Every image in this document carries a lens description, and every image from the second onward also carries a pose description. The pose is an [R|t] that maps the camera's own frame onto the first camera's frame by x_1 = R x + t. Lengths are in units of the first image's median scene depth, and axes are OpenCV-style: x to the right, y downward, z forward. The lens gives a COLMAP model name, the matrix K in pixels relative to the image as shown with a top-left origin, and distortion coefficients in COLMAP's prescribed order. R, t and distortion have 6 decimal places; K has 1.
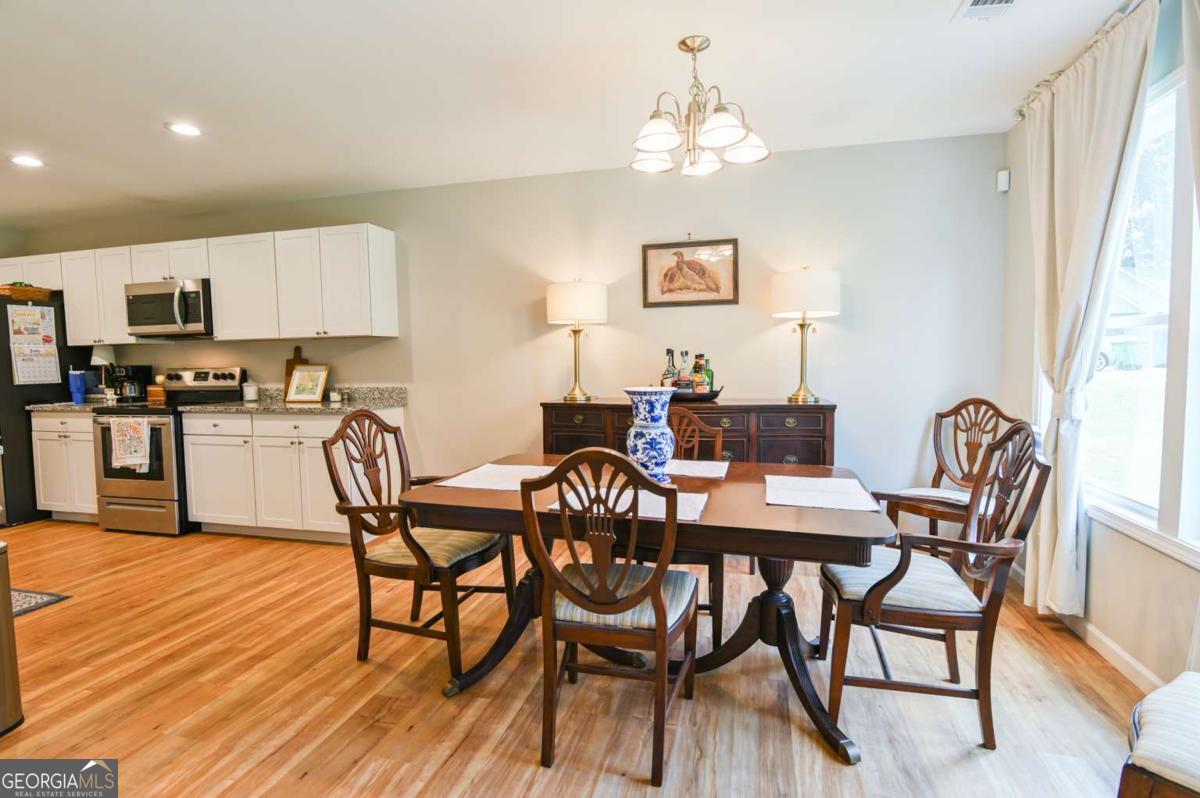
lens RADIAL K [[588.6, 0, 599.9], [0, 588.6, 396.4], [0, 0, 1]] dist [-0.021024, 0.000598]
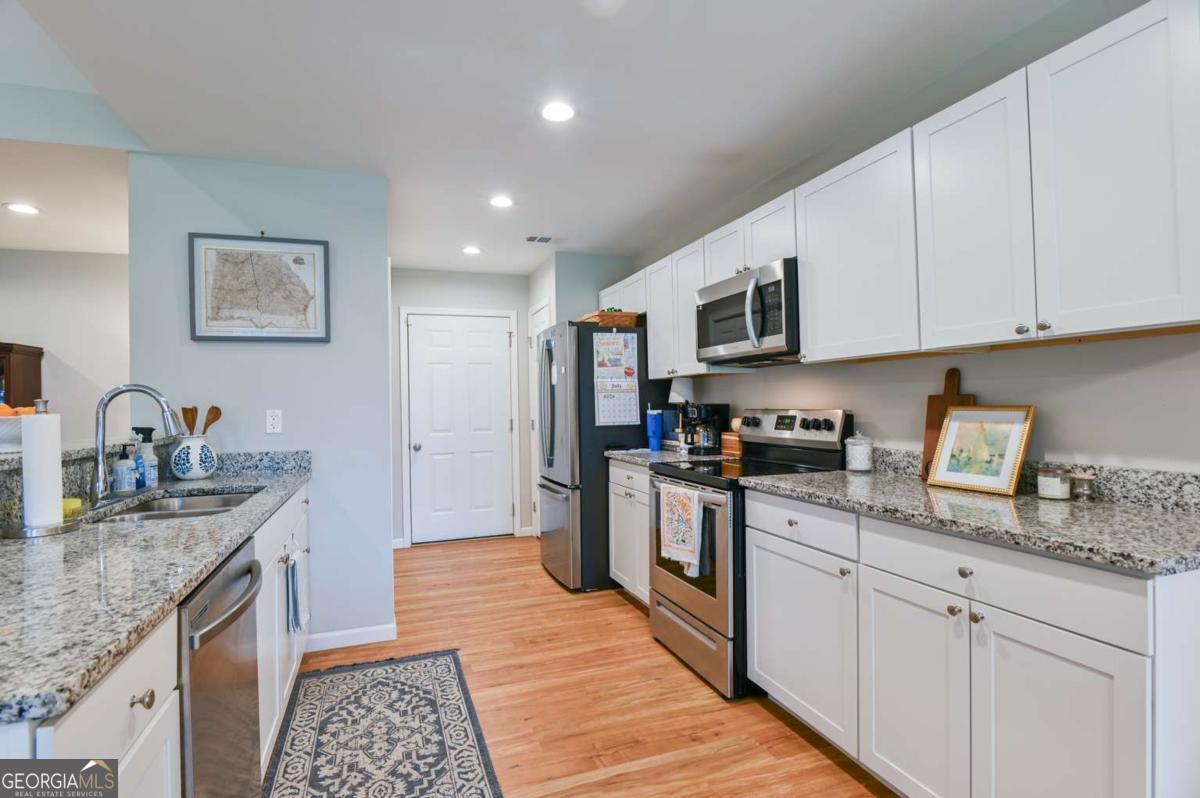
lens RADIAL K [[588.6, 0, 599.9], [0, 588.6, 396.4], [0, 0, 1]] dist [-0.021024, 0.000598]
pose [[0.573382, -0.002570, -0.819284, -0.304841], [-0.045108, 0.998379, -0.034701, -0.034421], [0.818046, 0.056853, 0.572337, 0.514374]]
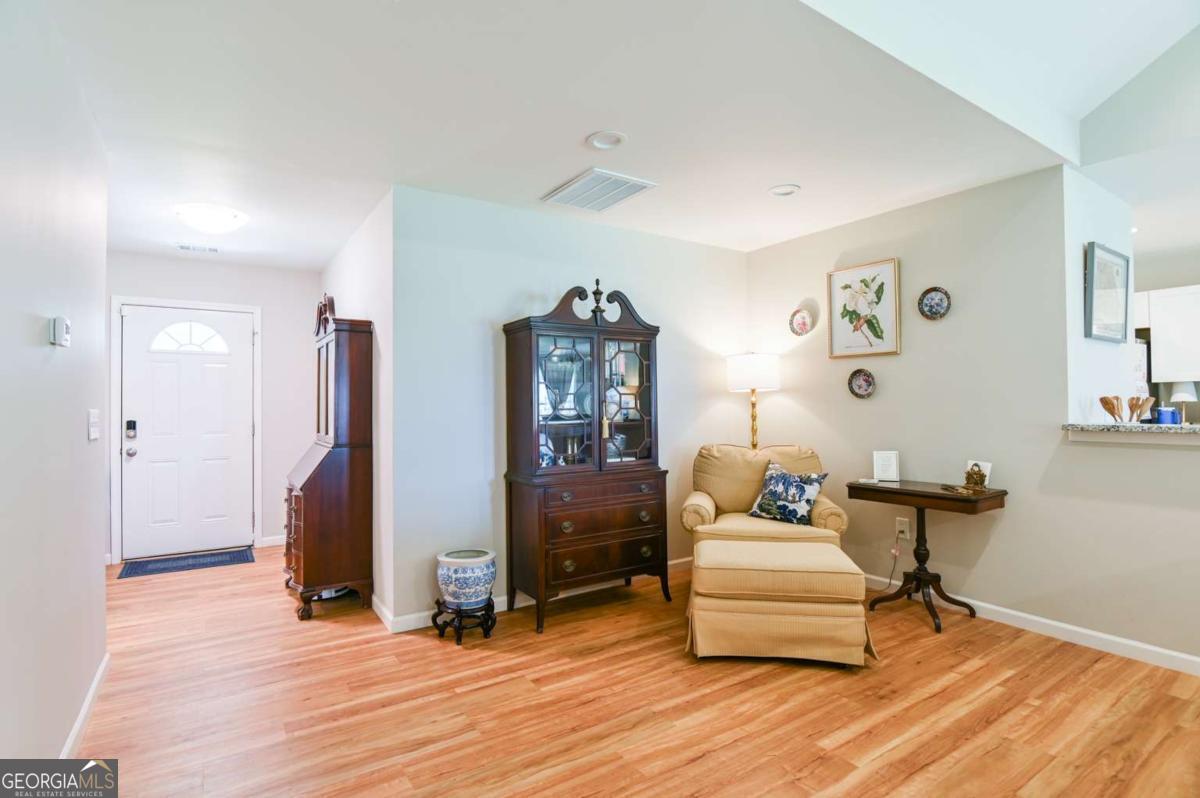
lens RADIAL K [[588.6, 0, 599.9], [0, 588.6, 396.4], [0, 0, 1]] dist [-0.021024, 0.000598]
pose [[0.747977, 0.003877, -0.663713, -1.068054], [-0.051546, 0.997302, -0.052265, 0.043130], [0.661720, 0.073305, 0.746159, -0.423750]]
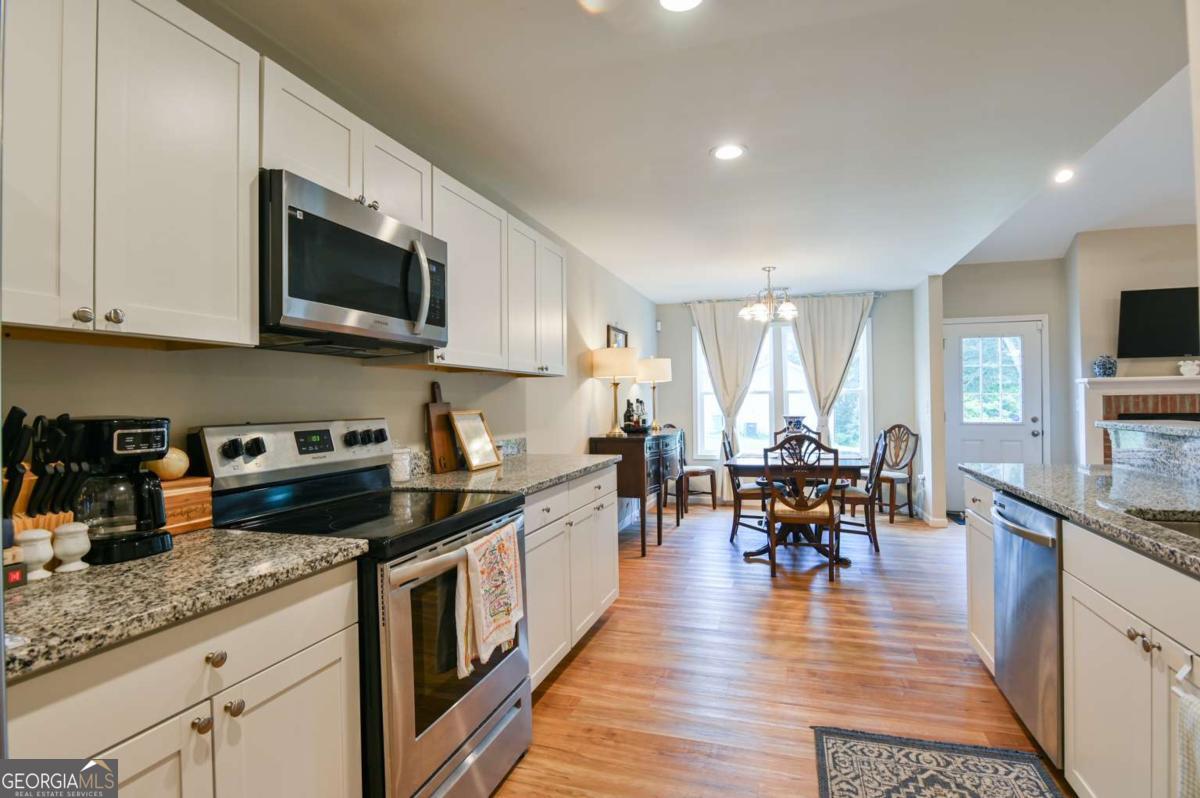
lens RADIAL K [[588.6, 0, 599.9], [0, 588.6, 396.4], [0, 0, 1]] dist [-0.021024, 0.000598]
pose [[0.062685, 0.023963, 0.997746, -1.173955], [0.077262, 0.996595, -0.028790, -0.041682], [-0.995038, 0.078893, 0.060620, 0.836365]]
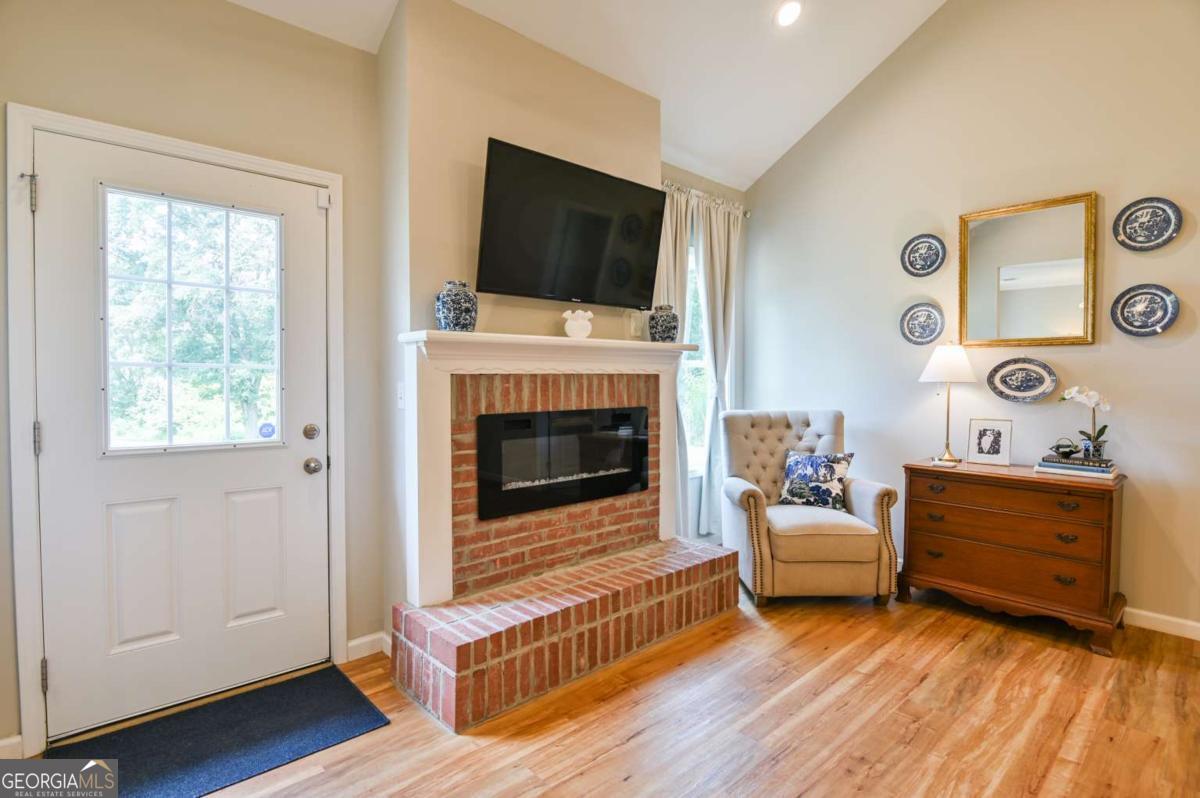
lens RADIAL K [[588.6, 0, 599.9], [0, 588.6, 396.4], [0, 0, 1]] dist [-0.021024, 0.000598]
pose [[-0.840537, -0.004738, 0.541733, -0.245356], [0.046925, 0.995567, 0.081513, -0.012168], [-0.539717, 0.093936, -0.836589, 0.199779]]
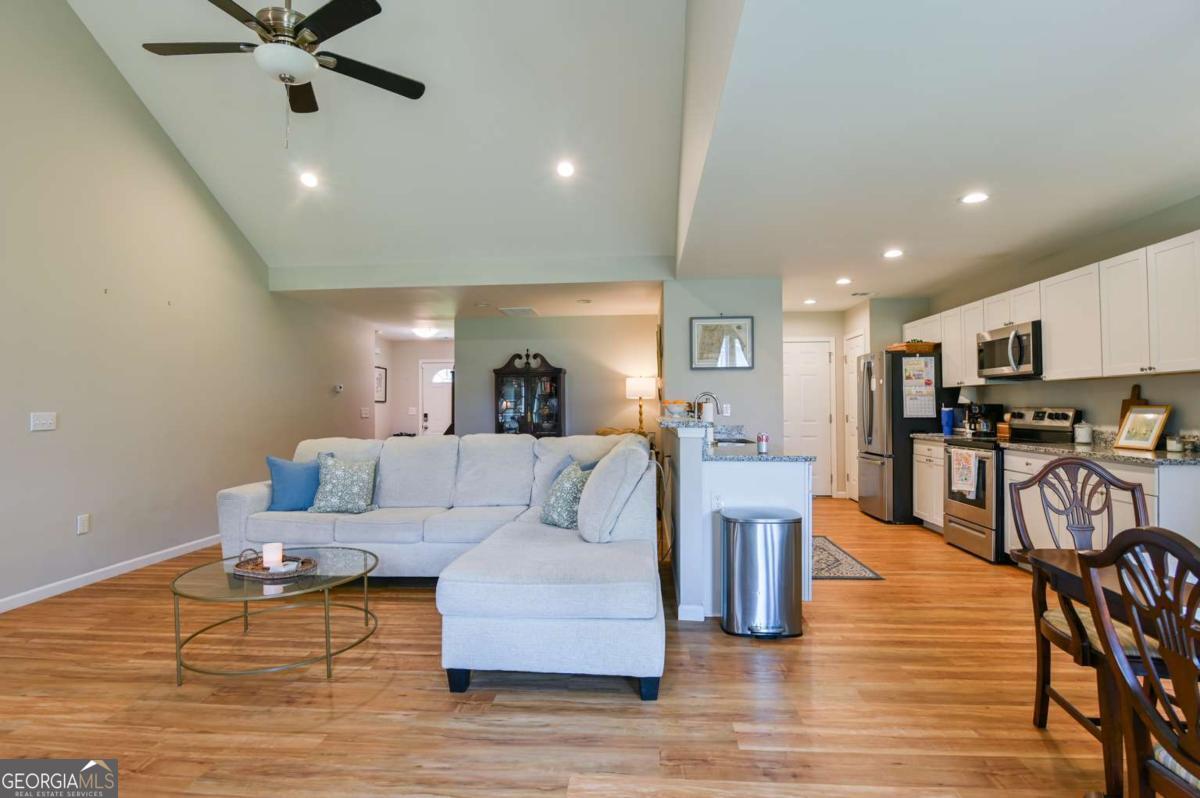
lens RADIAL K [[601.4, 0, 600.0], [0, 601.4, 399.0], [0, 0, 1]] dist [-0.020750, -0.000661]
pose [[0.181684, 0.002661, -0.983353, 0.211020], [-0.061316, 0.998081, -0.008628, -0.008163], [0.981443, 0.061863, 0.181498, 0.064867]]
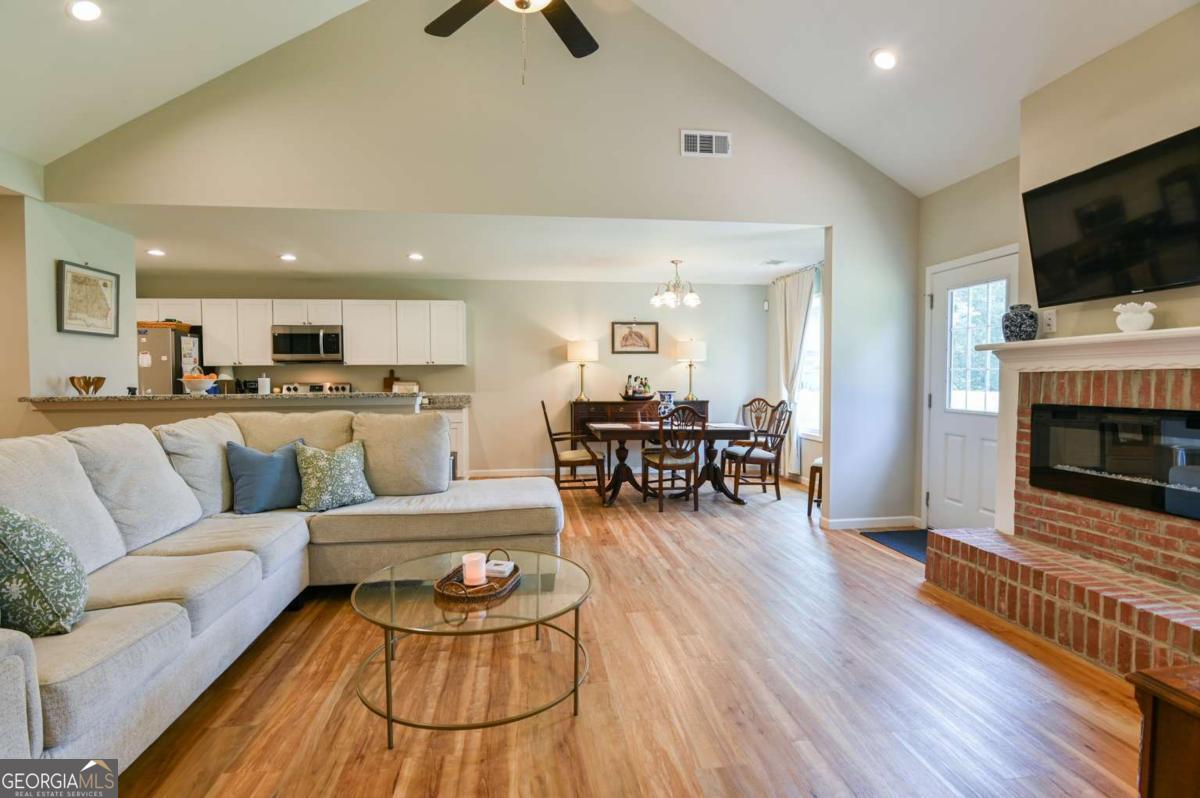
lens RADIAL K [[588.6, 0, 599.9], [0, 588.6, 396.4], [0, 0, 1]] dist [-0.021024, 0.000598]
pose [[0.925784, -0.000204, 0.378052, -0.626807], [0.015968, 0.999129, -0.038564, 0.058945], [-0.377715, 0.041738, 0.924981, -0.704861]]
